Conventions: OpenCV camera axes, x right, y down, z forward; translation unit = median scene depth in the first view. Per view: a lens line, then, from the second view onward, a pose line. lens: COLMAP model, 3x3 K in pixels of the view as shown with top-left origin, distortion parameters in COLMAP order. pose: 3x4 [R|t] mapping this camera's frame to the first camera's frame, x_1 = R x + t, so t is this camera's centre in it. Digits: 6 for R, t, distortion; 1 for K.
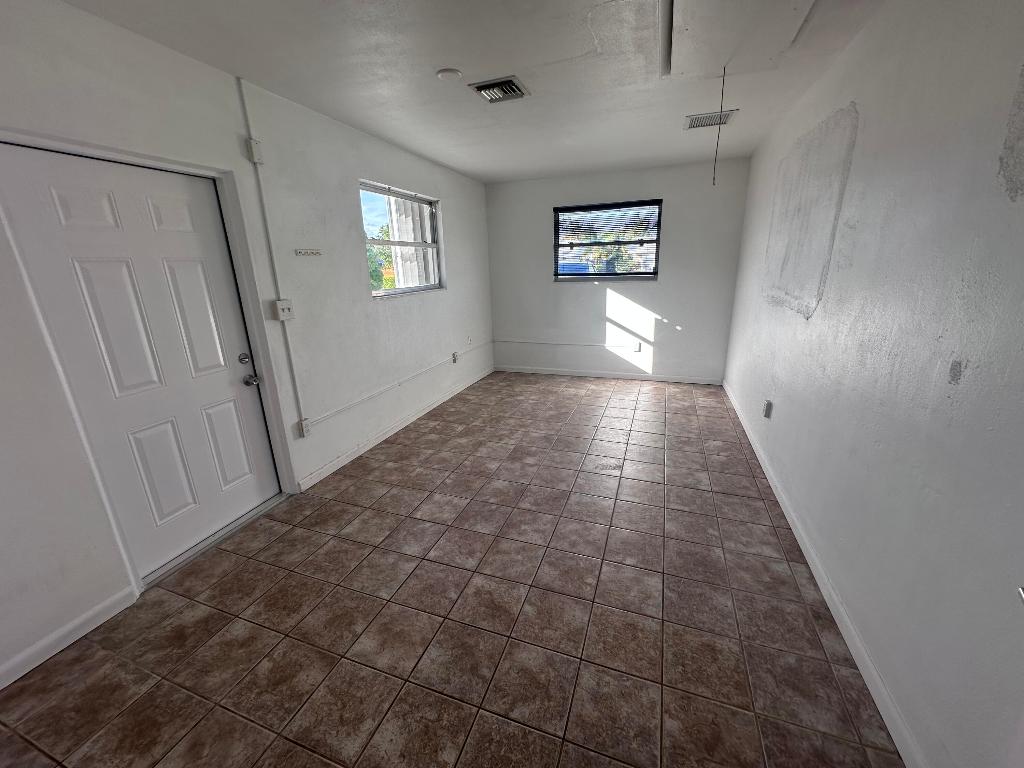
lens RADIAL K [[410.7, 0, 508.9], [0, 410.7, 385.2], [0, 0, 1]] dist [-0.002928, -0.000055]
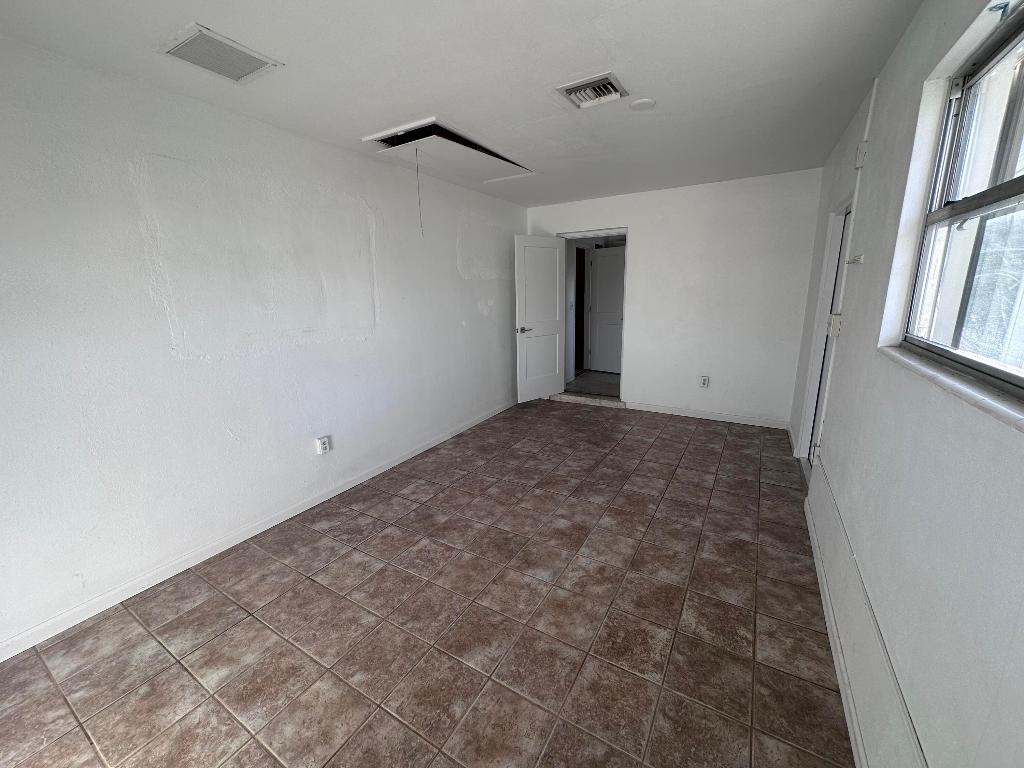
lens RADIAL K [[410.7, 0, 508.9], [0, 410.7, 385.2], [0, 0, 1]] dist [-0.002928, -0.000055]
pose [[-0.980512, 0.005584, 0.196378, -0.007756], [0.102124, 0.868413, 0.485211, -0.490822], [-0.167828, 0.495810, -0.852060, 1.646707]]
